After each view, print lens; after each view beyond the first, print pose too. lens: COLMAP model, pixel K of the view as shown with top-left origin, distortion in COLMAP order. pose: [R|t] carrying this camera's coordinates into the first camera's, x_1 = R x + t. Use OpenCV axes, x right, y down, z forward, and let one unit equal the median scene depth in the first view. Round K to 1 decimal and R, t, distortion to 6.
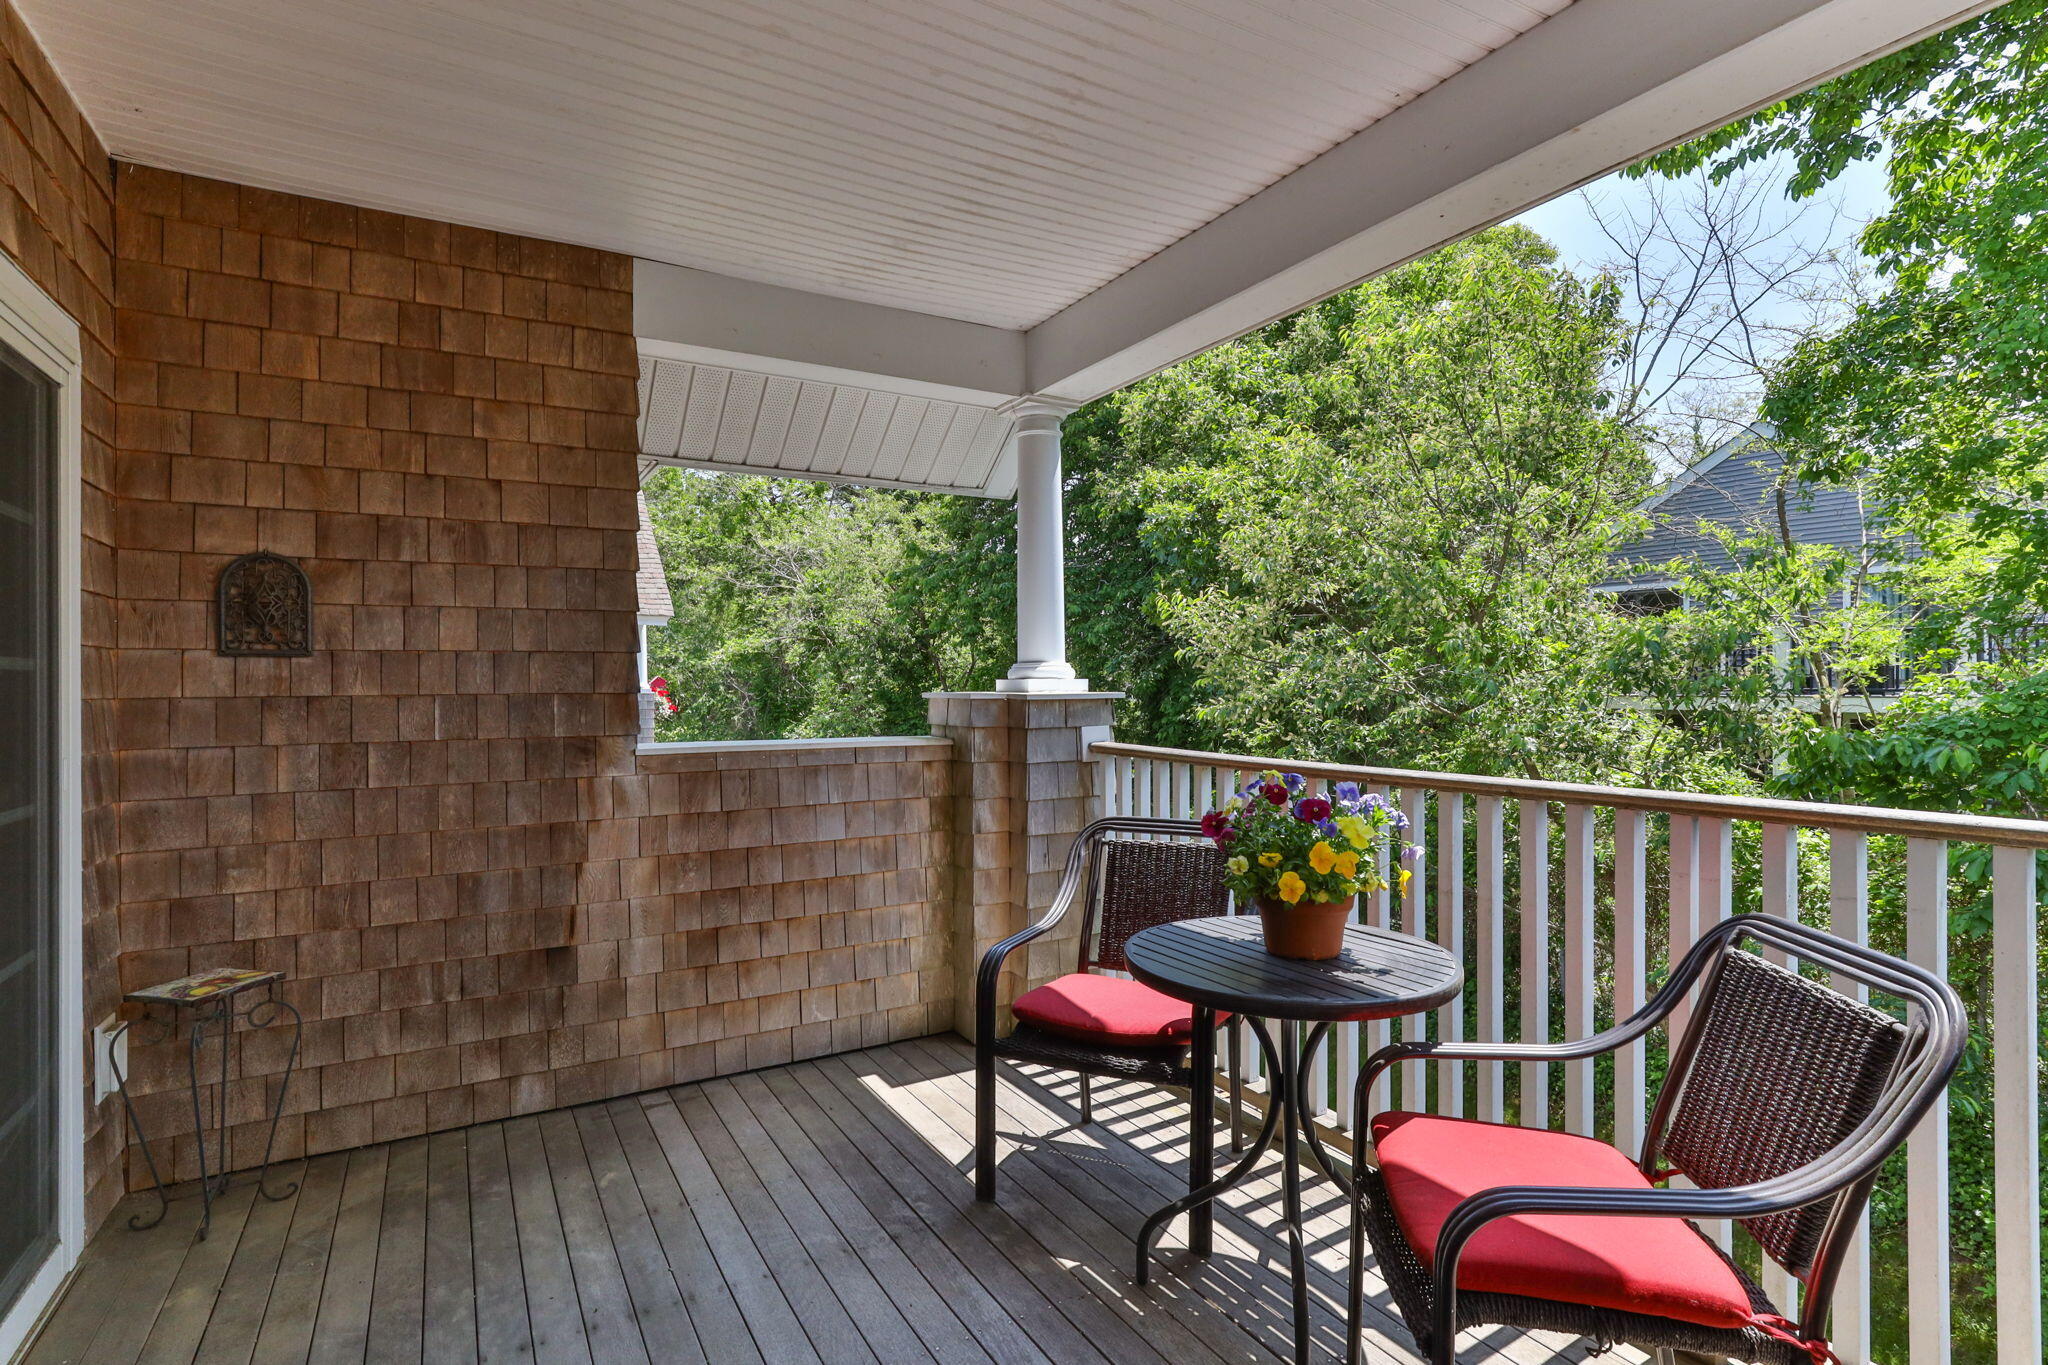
lens RADIAL K [[1020.1, 0, 1028.1], [0, 1020.1, 661.8], [0, 0, 1]] dist [0.001071, 0.000028]
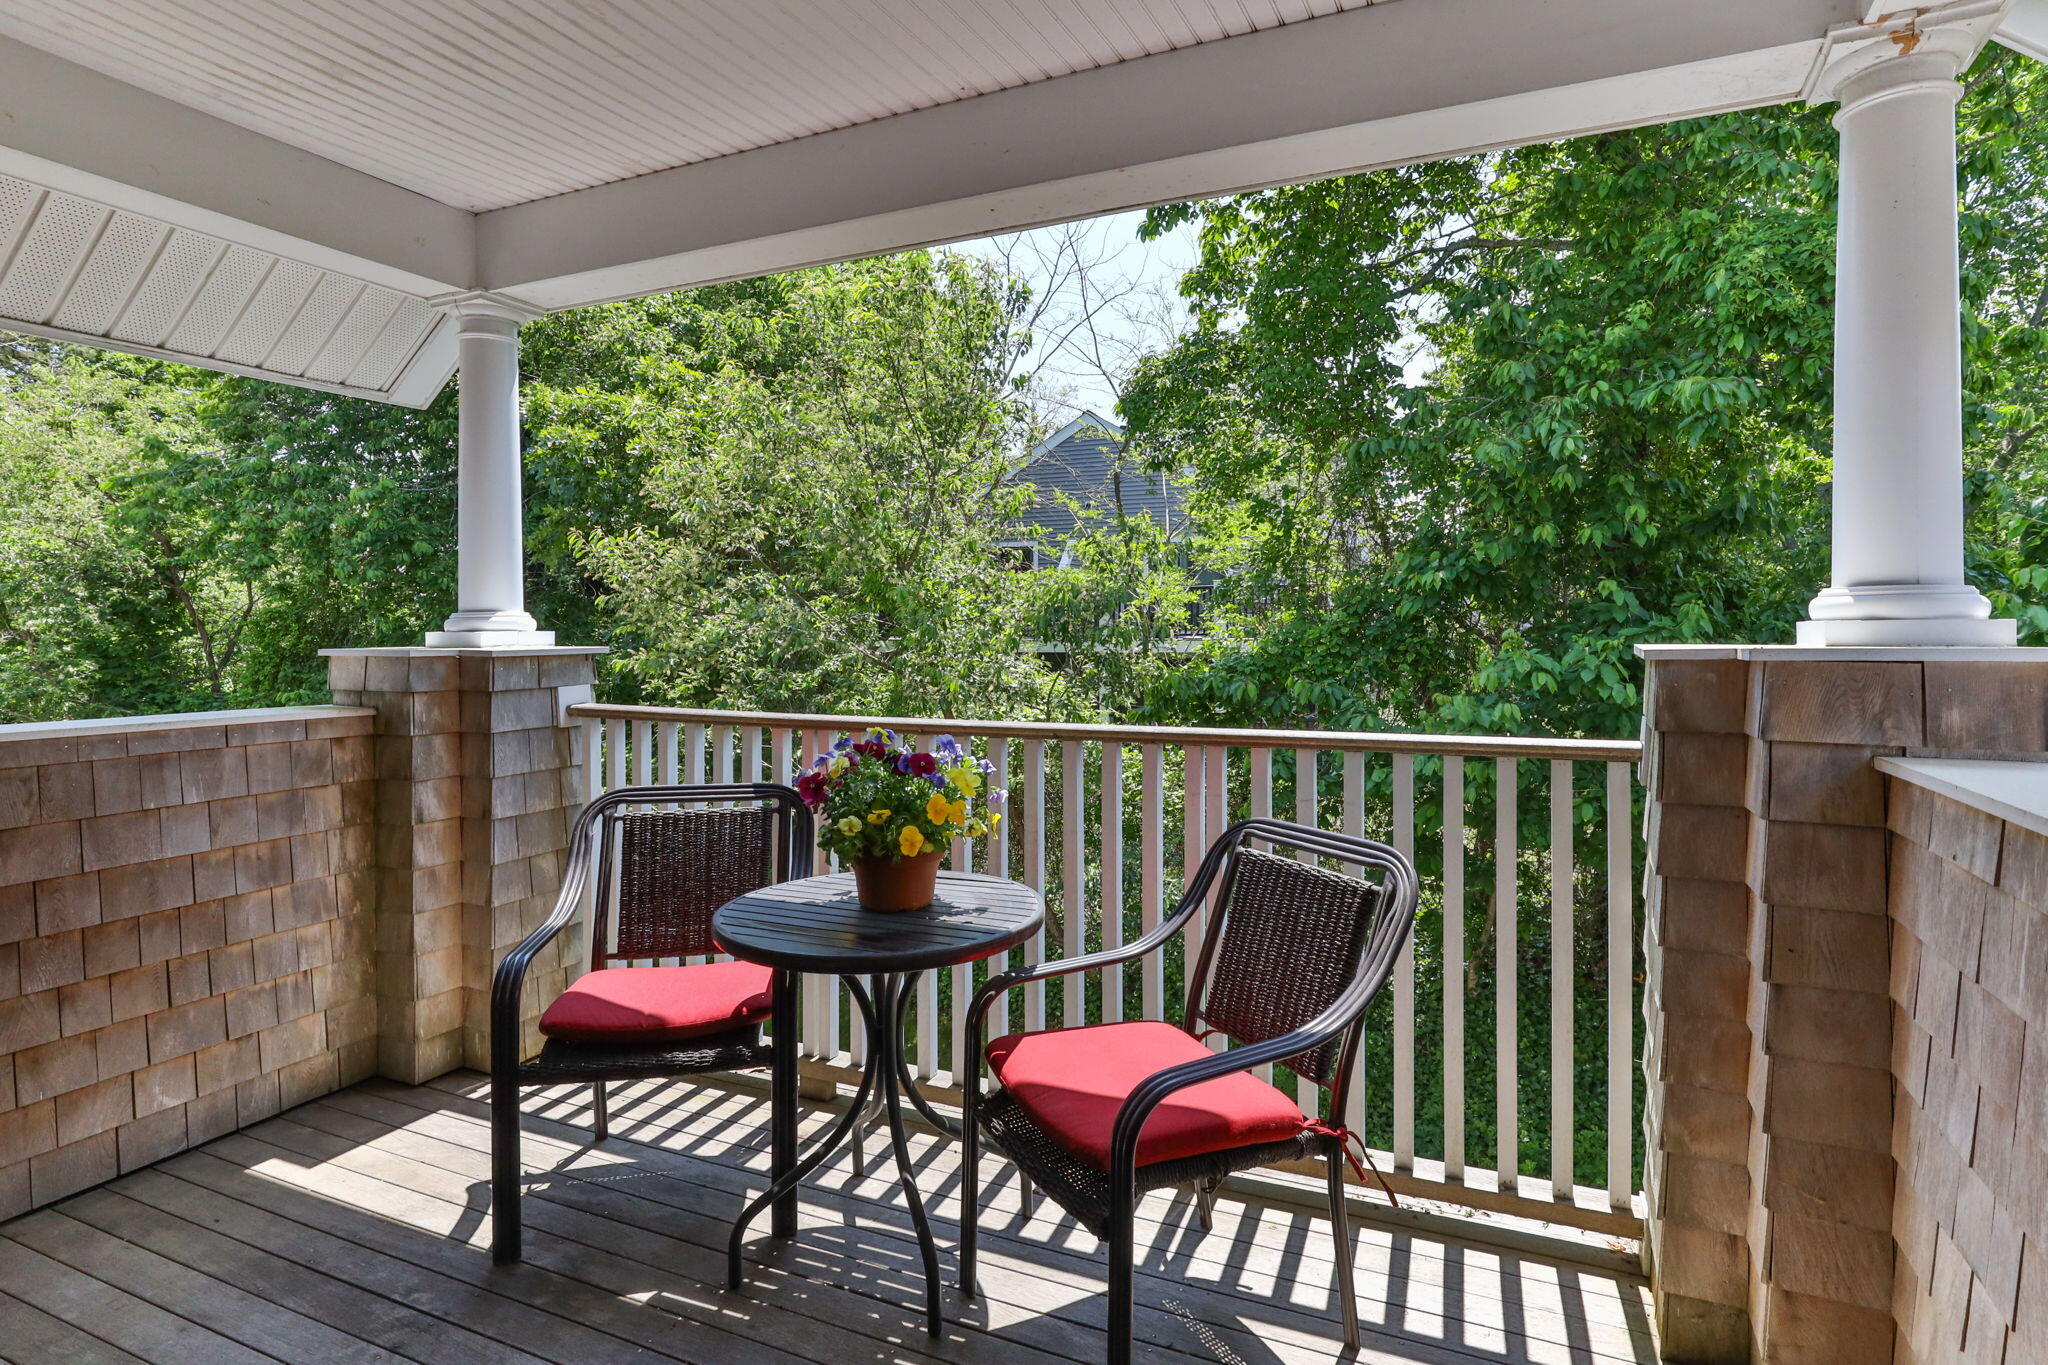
lens RADIAL K [[1051.0, 0, 1063.1], [0, 1051.0, 603.6], [0, 0, 1]] dist [-0.000413, 0.000964]
pose [[0.813815, 0.012794, 0.580983, -0.136731], [-0.011439, 0.999917, -0.005996, -0.007609], [-0.581012, -0.001766, 0.813893, 0.031011]]
